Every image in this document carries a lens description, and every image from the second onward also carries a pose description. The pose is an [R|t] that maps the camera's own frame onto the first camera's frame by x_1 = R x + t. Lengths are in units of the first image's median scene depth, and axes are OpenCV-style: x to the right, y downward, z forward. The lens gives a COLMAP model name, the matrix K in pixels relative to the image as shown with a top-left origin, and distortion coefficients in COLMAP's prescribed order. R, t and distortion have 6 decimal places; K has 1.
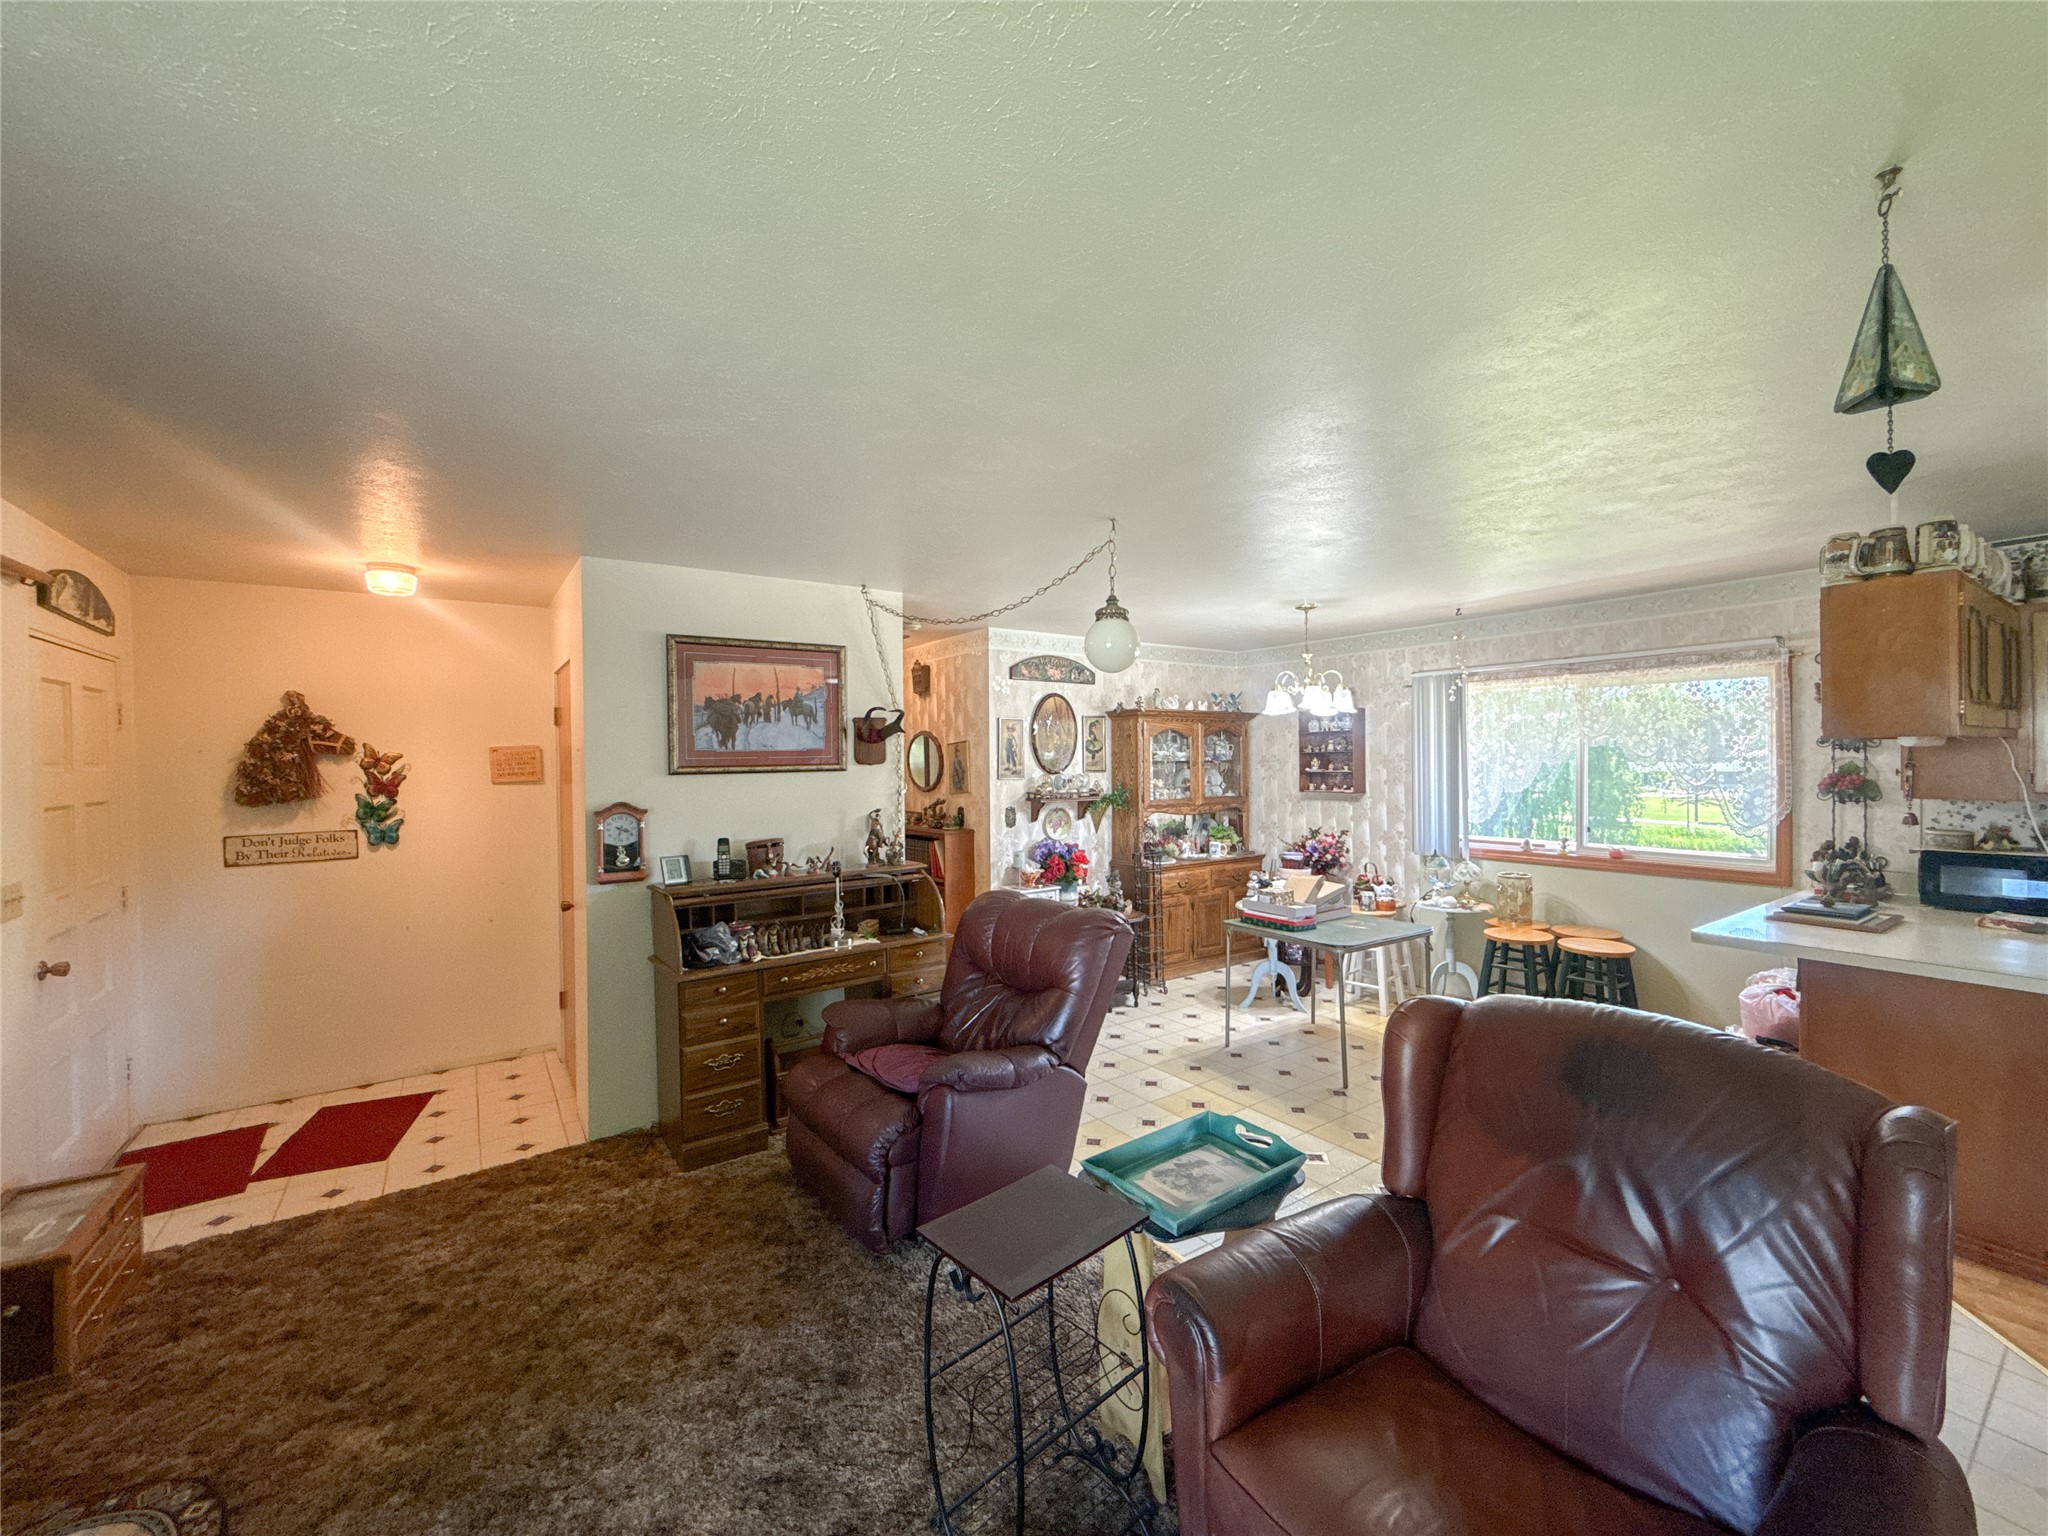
lens RADIAL K [[816.4, 0, 1020.9], [0, 816.4, 765.9], [0, 0, 1]] dist [-0.002818, -0.000061]
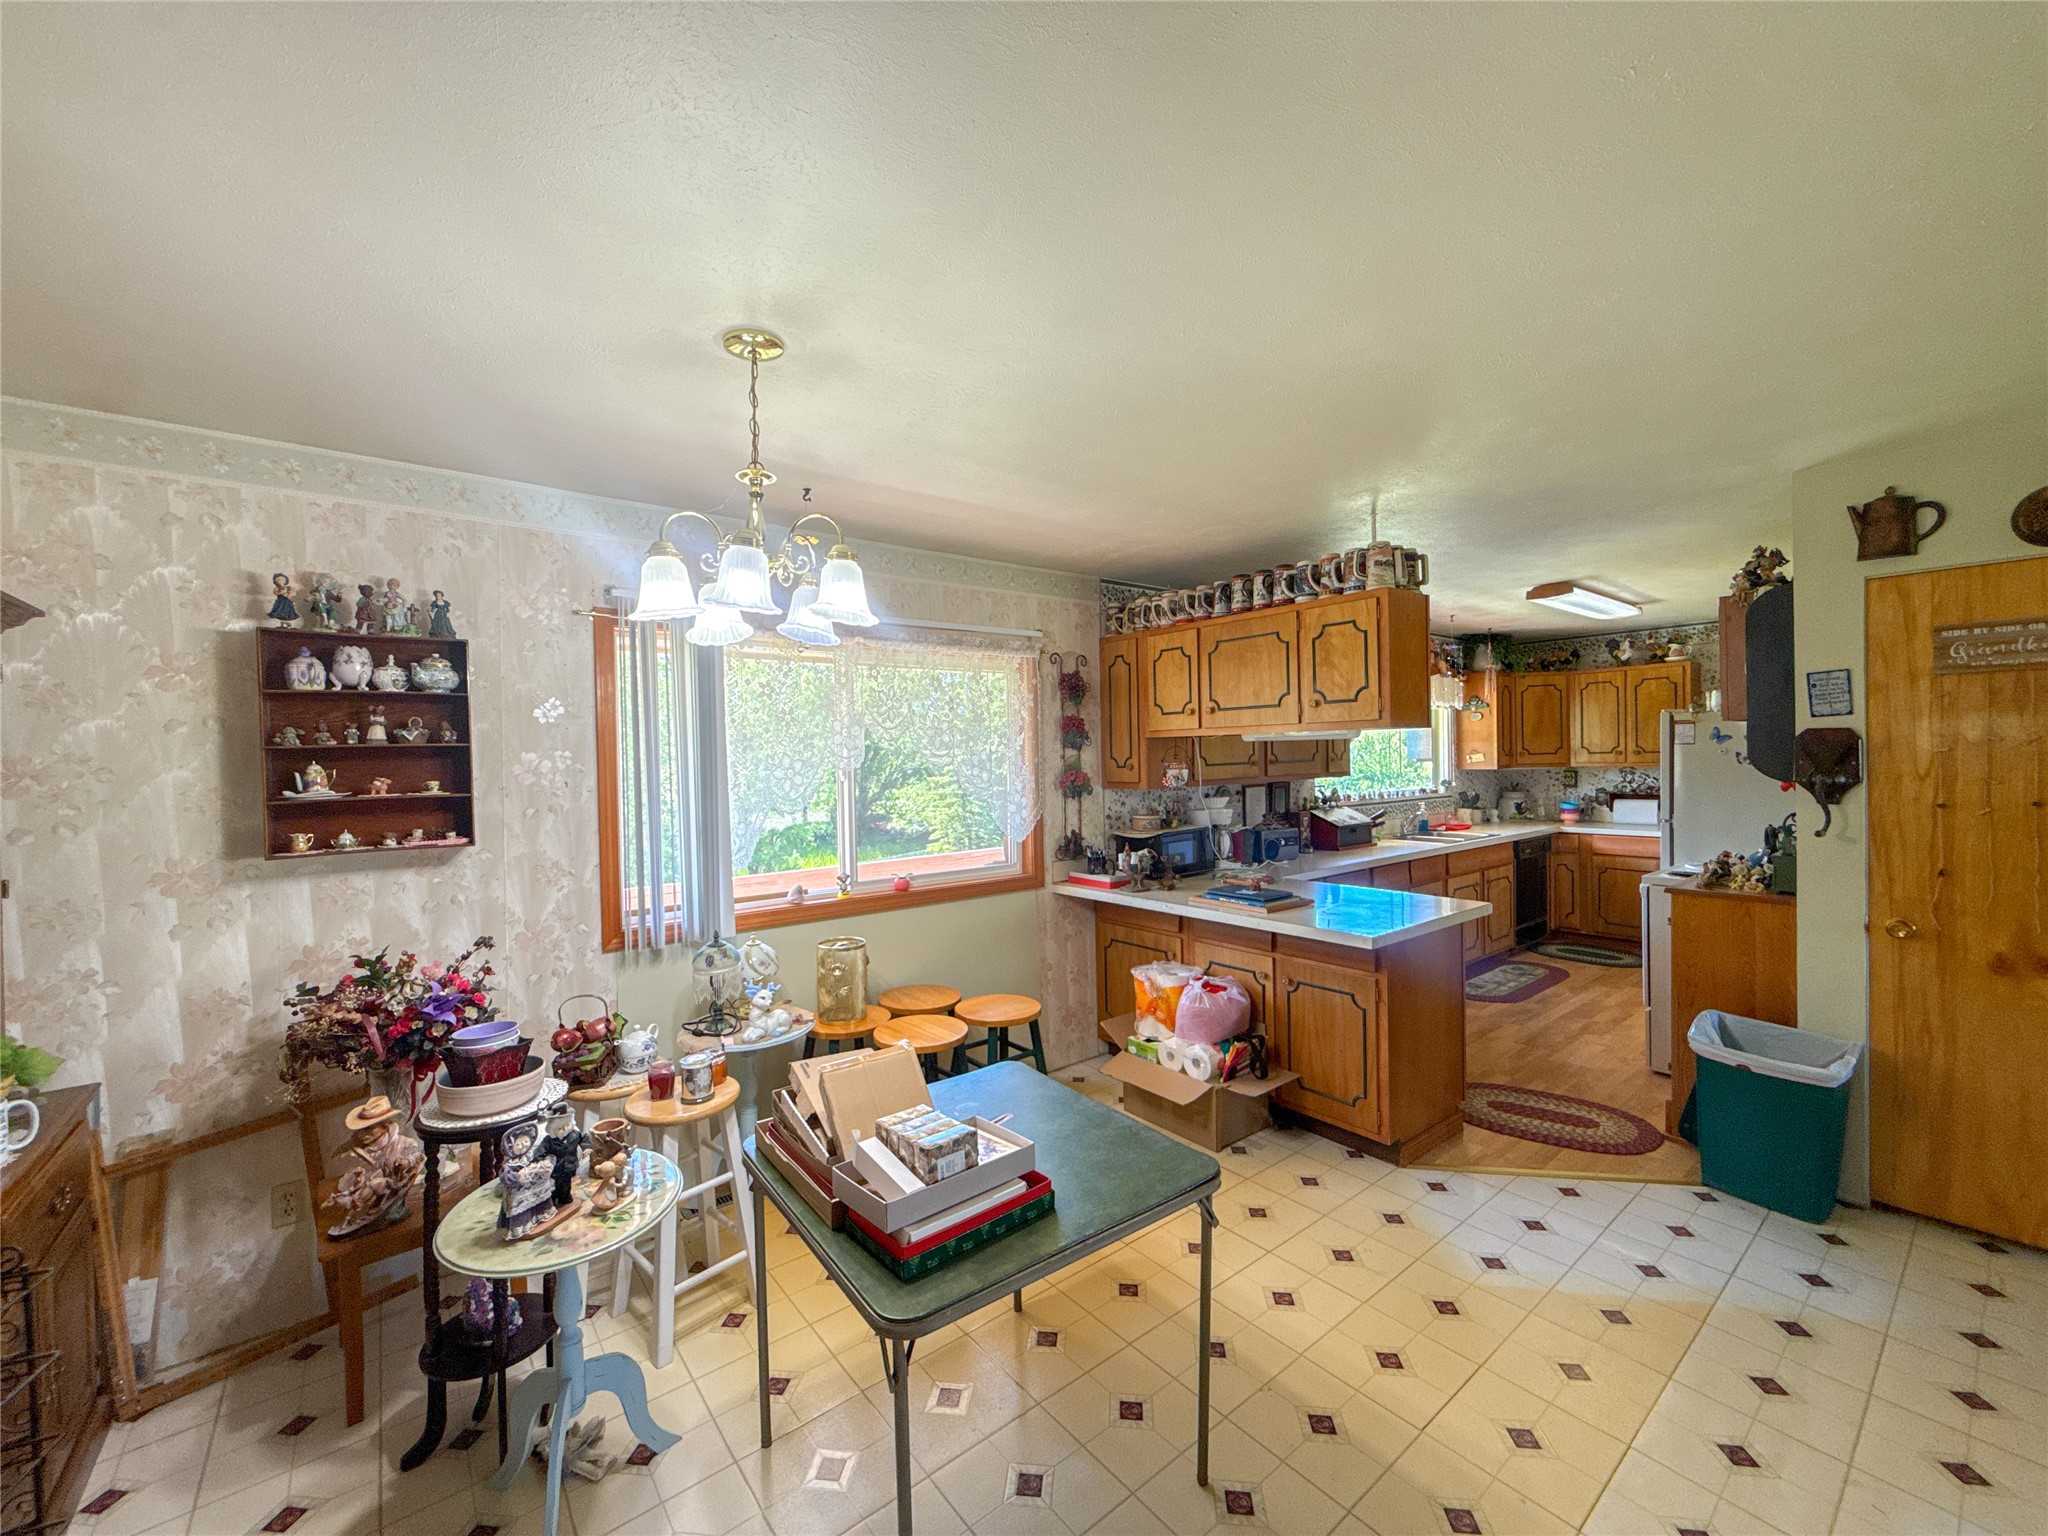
lens RADIAL K [[816.4, 0, 1021.1], [0, 816.4, 769.0], [0, 0, 1]] dist [-0.002818, -0.000061]
pose [[-0.056232, -0.012175, 0.998343, -0.025038], [0.020980, 0.999690, 0.013373, -0.005323], [-0.998197, 0.021697, -0.055959, 0.727963]]
